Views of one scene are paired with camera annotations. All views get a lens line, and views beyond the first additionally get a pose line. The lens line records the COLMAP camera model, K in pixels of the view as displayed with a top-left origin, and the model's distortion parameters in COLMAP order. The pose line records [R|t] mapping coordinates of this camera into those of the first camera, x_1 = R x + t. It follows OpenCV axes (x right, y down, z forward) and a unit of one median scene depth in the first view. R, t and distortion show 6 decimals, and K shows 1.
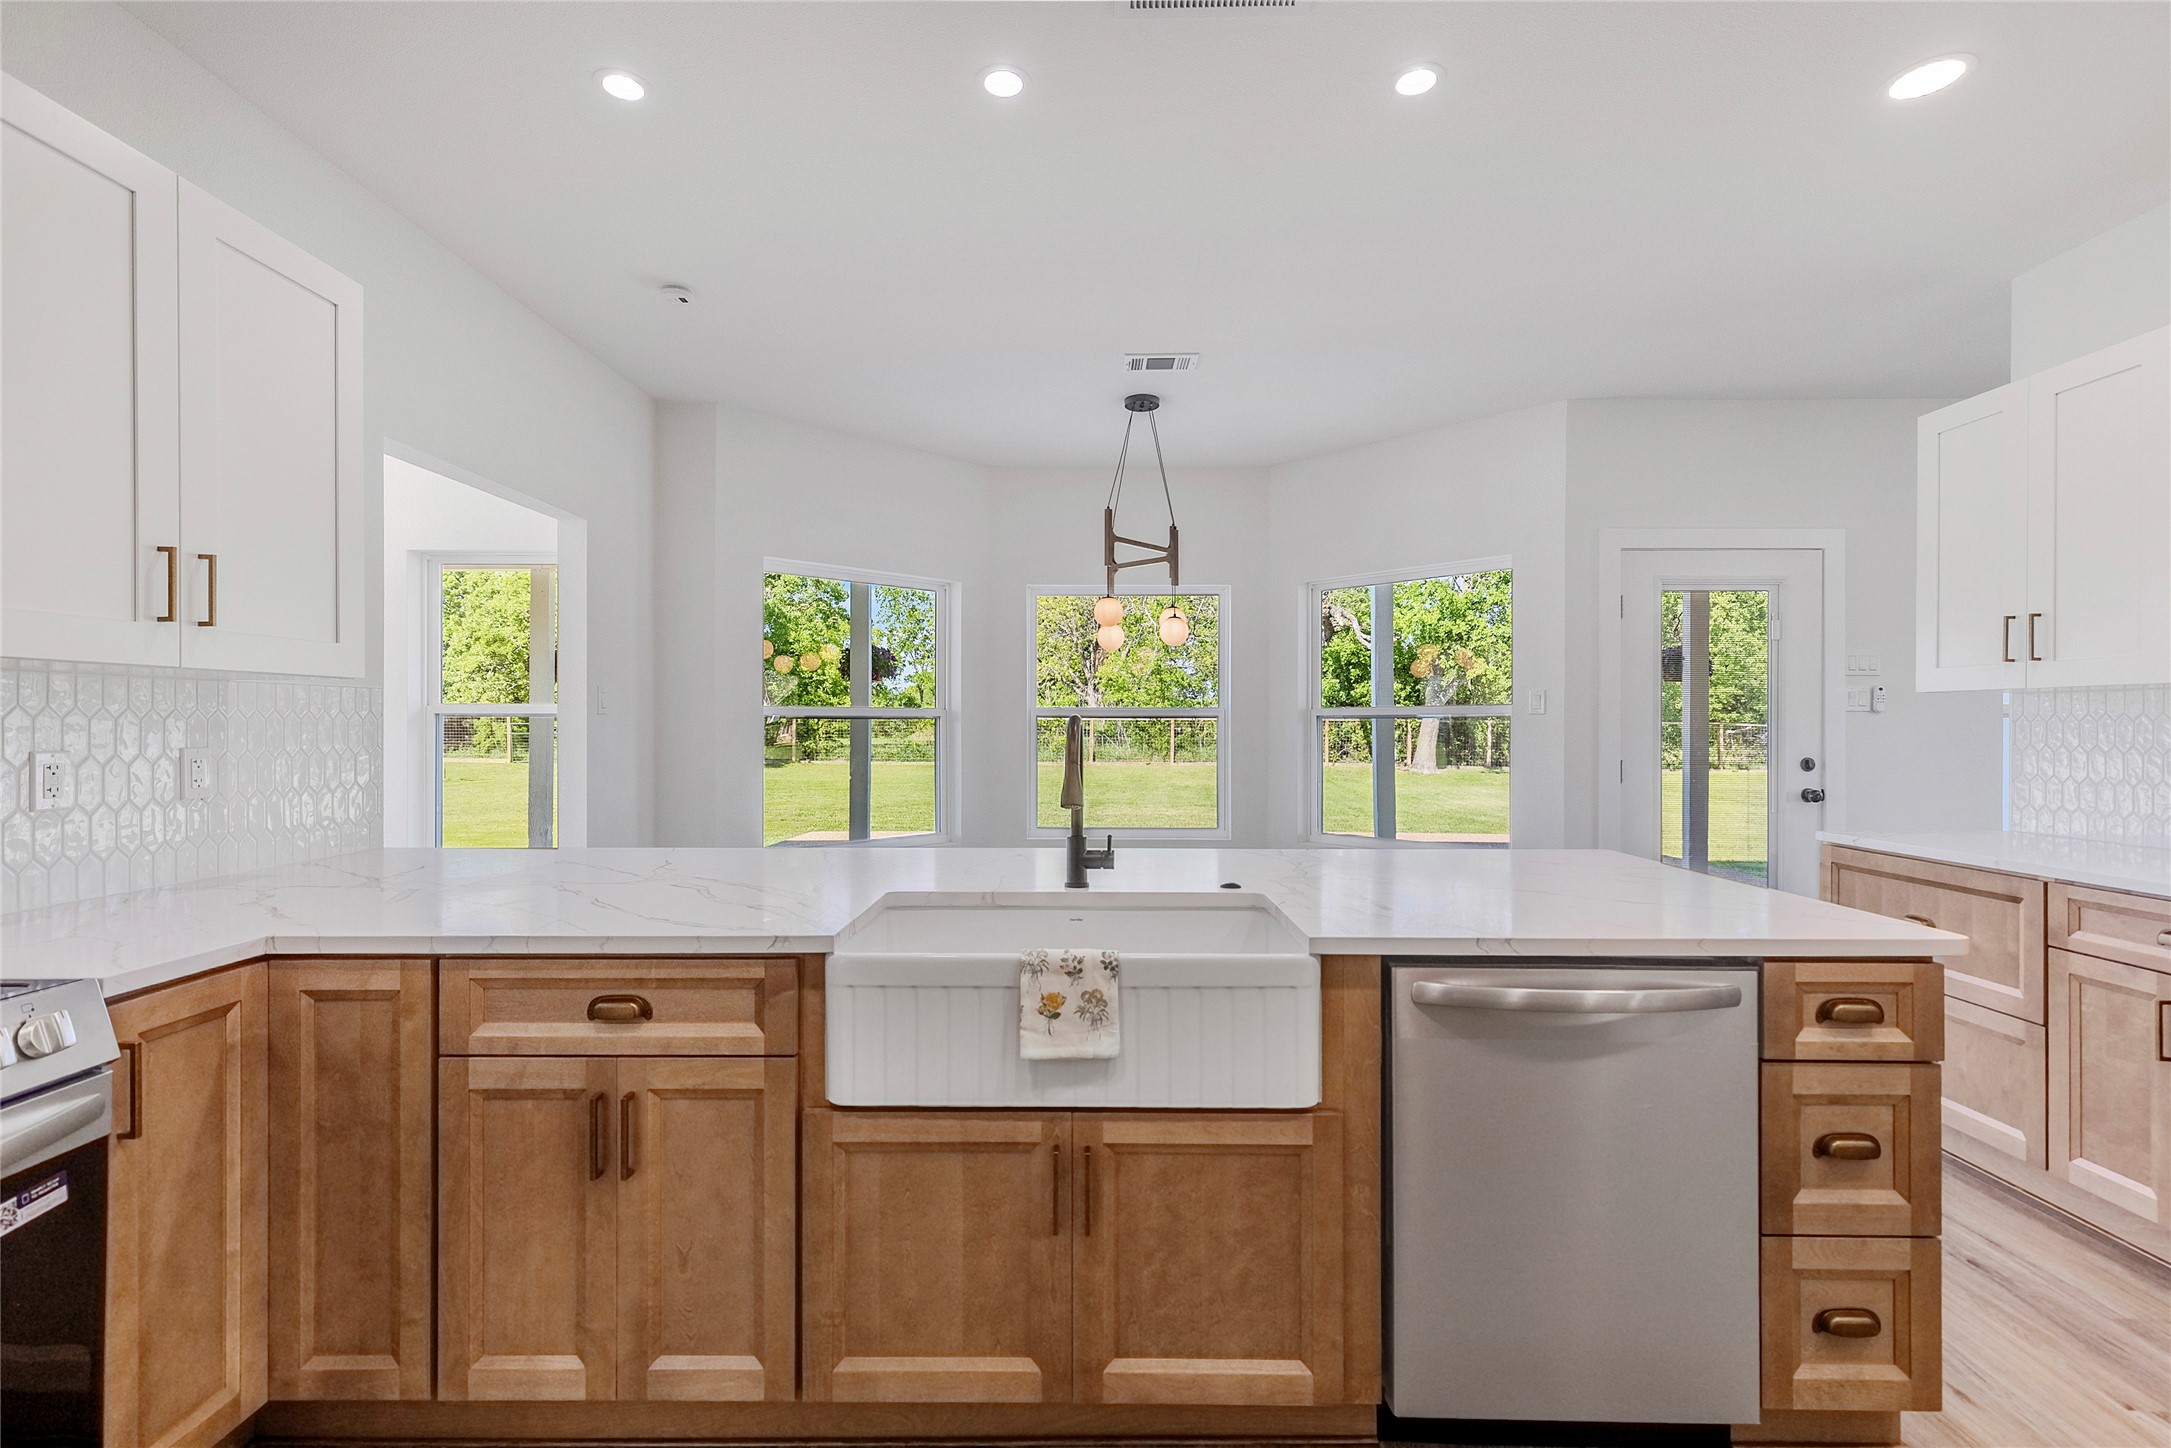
lens RADIAL K [[968.9, 0, 1084.3], [0, 968.9, 726.7], [0, 0, 1]] dist [0.008972, -0.001927]
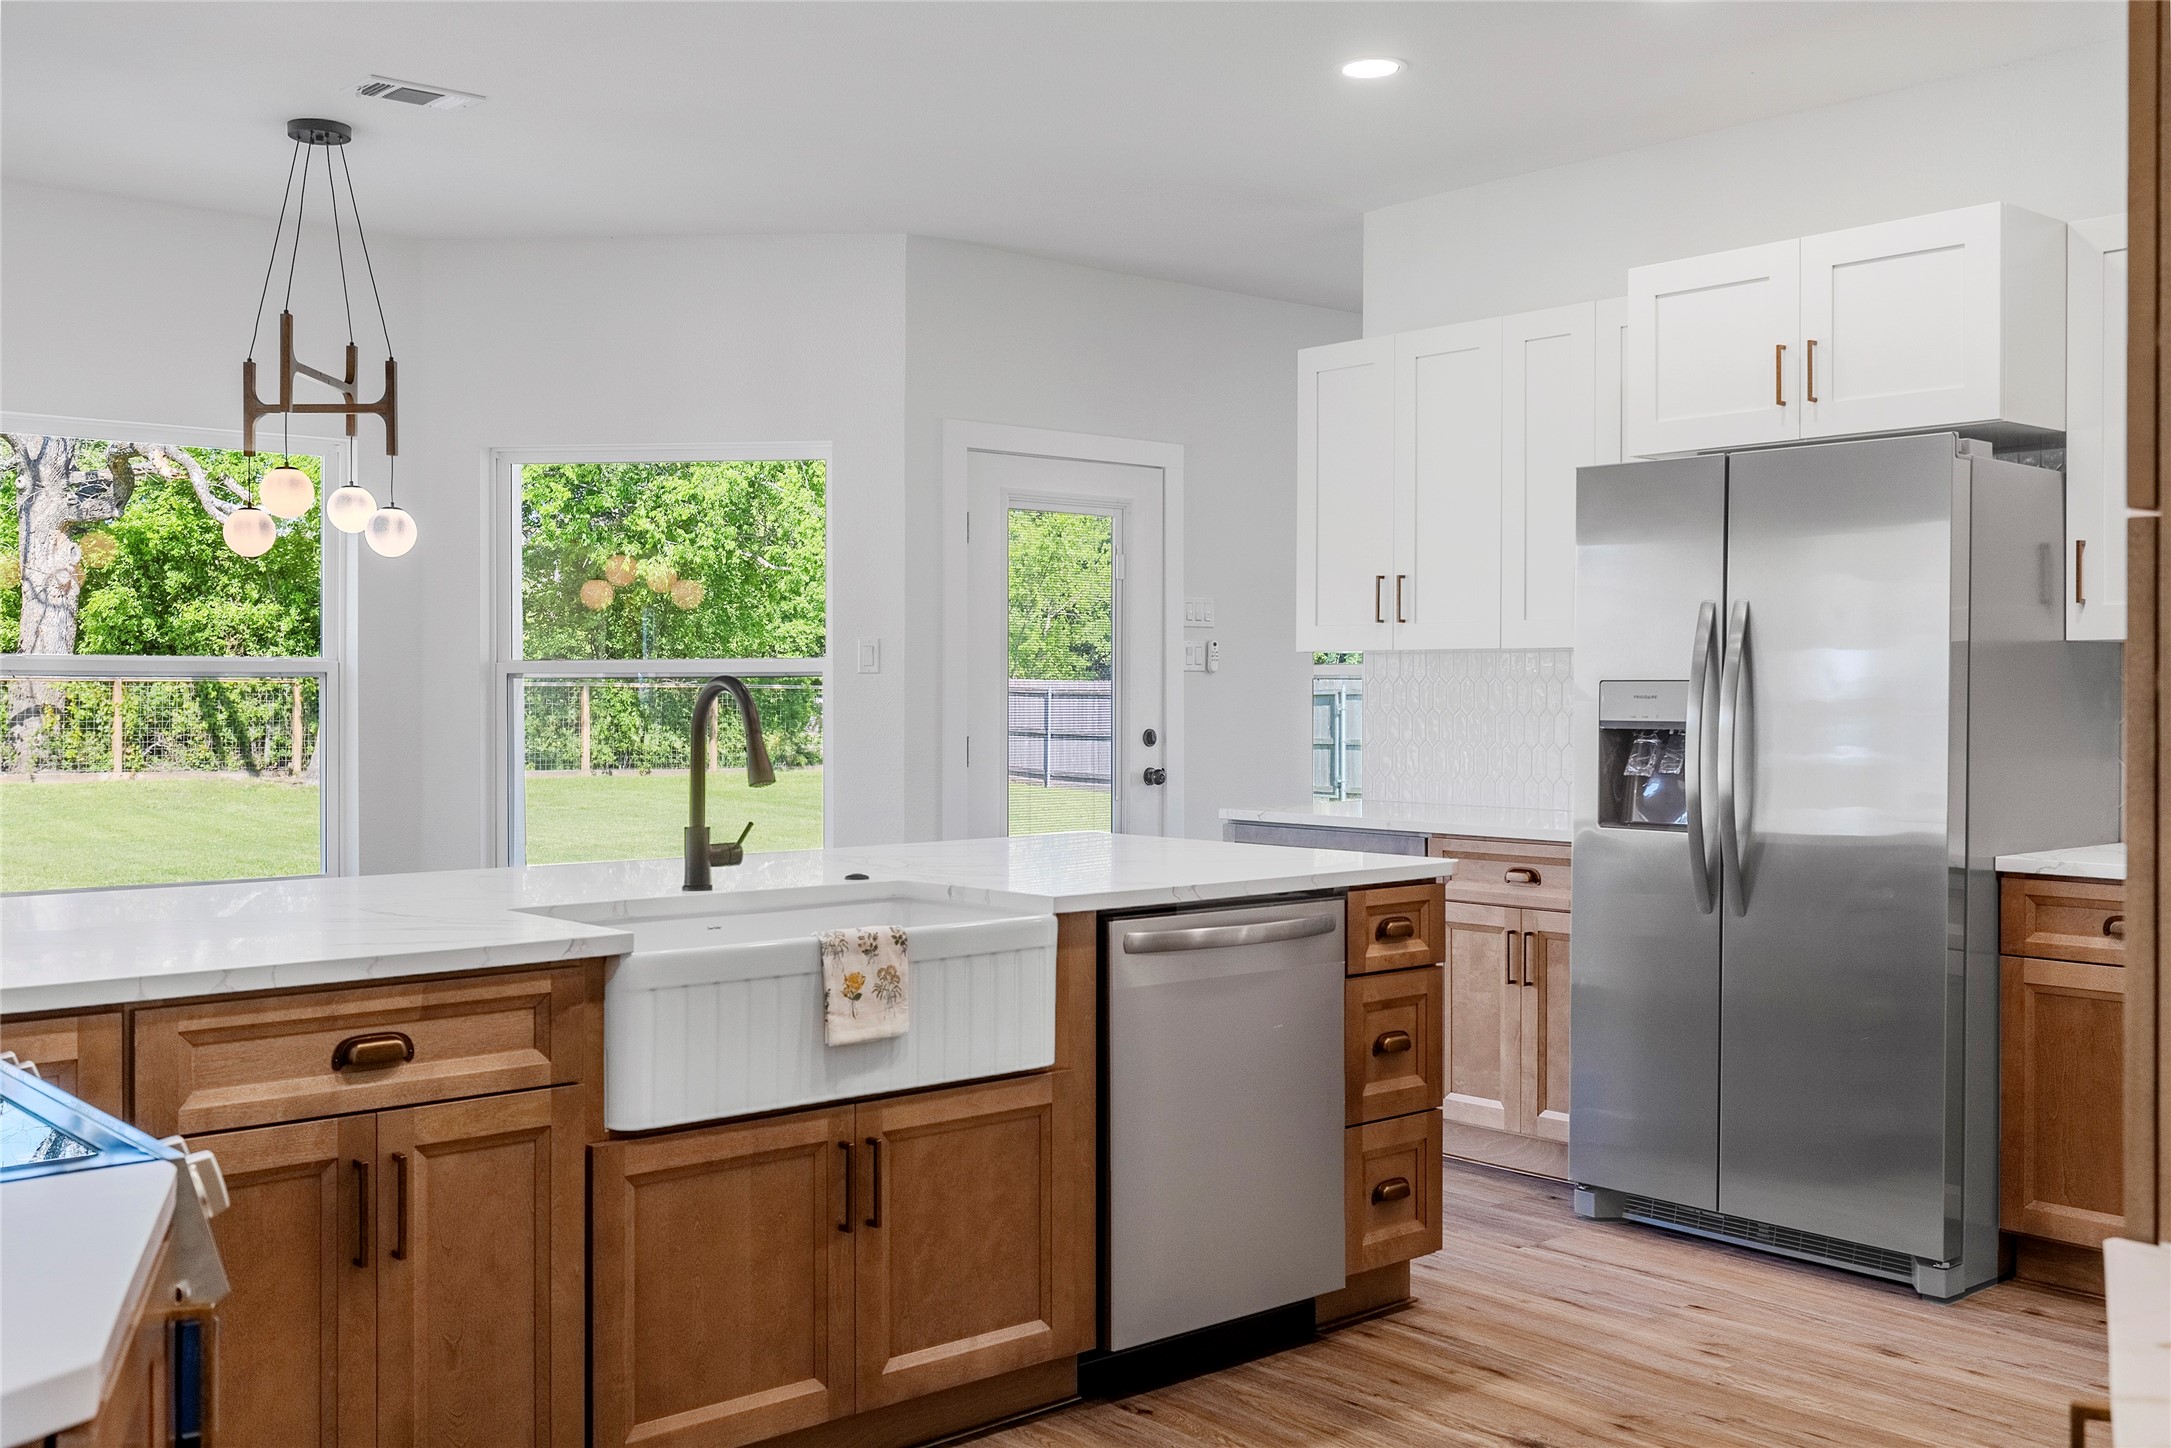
lens RADIAL K [[2072.4, 0, 1085.5], [0, 2072.4, 724.0], [0, 0, 1]] dist [-0.000786, 0.000506]
pose [[0.745170, -0.012210, 0.666763, -1.163587], [0.002619, 0.999878, 0.015384, 0.003622], [-0.666870, -0.009717, 0.745111, -0.620765]]
